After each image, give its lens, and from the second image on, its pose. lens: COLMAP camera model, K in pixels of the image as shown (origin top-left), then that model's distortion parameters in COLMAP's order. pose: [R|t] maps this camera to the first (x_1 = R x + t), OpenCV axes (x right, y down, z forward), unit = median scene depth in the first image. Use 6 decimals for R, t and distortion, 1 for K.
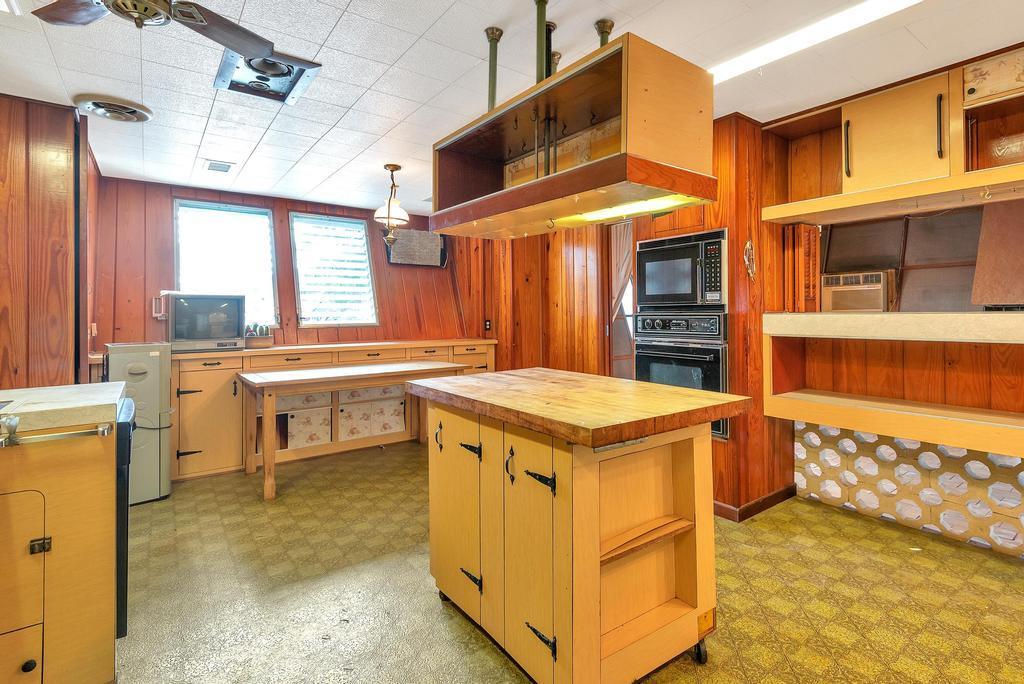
lens RADIAL K [[485.8, 0, 517.1], [0, 485.8, 309.8], [0, 0, 1]] dist [0.000102, -0.000526]
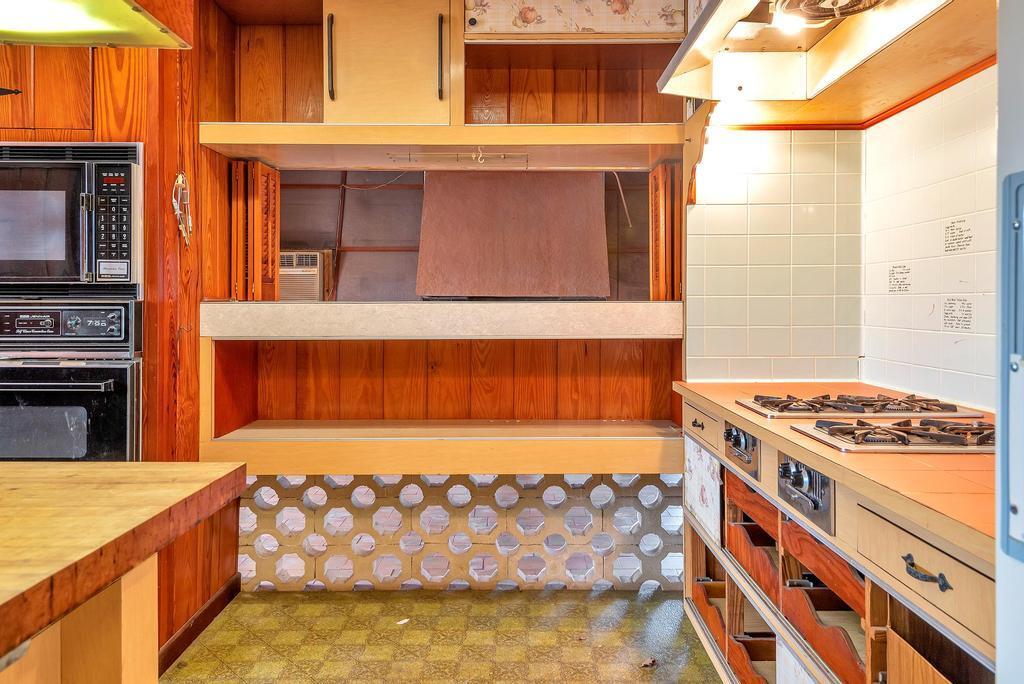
lens RADIAL K [[712.8, 0, 514.4], [0, 712.8, 304.5], [0, 0, 1]] dist [0.033770, -0.004464]
pose [[0.578977, 0.007165, 0.815312, 0.019276], [-0.010122, 0.999947, -0.001599, 0.008371], [-0.815281, -0.007327, 0.579019, 0.193156]]
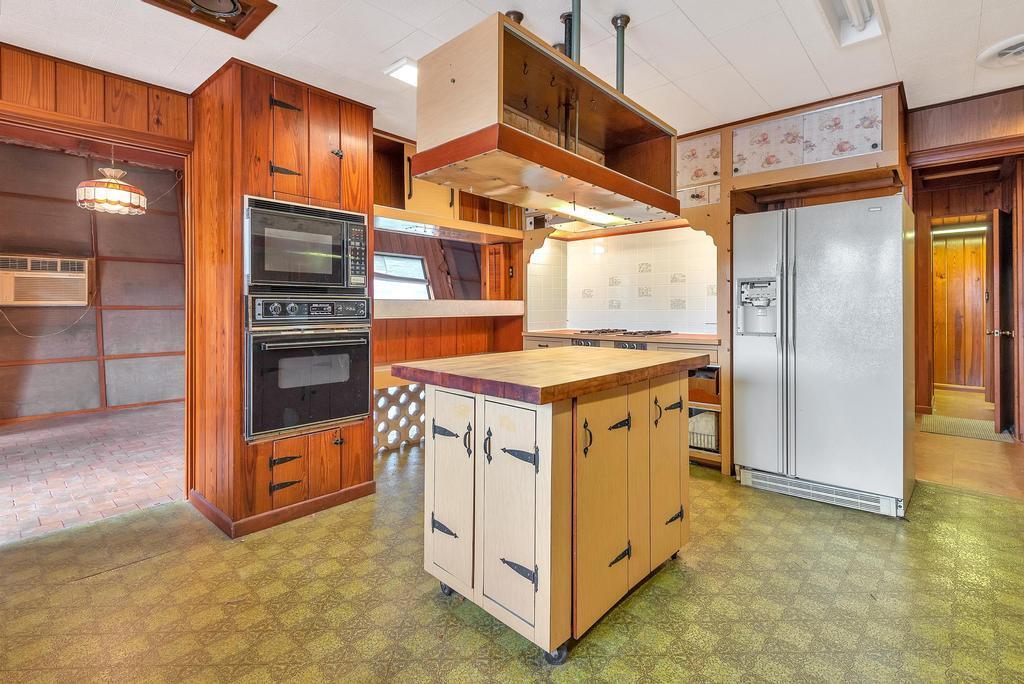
lens RADIAL K [[485.8, 0, 517.1], [0, 485.8, 309.8], [0, 0, 1]] dist [0.000102, -0.000526]
pose [[-0.223647, 0.005499, 0.974655, -0.629704], [-0.002208, 0.999979, -0.006149, 0.038539], [-0.974668, -0.003527, -0.223630, 0.896047]]
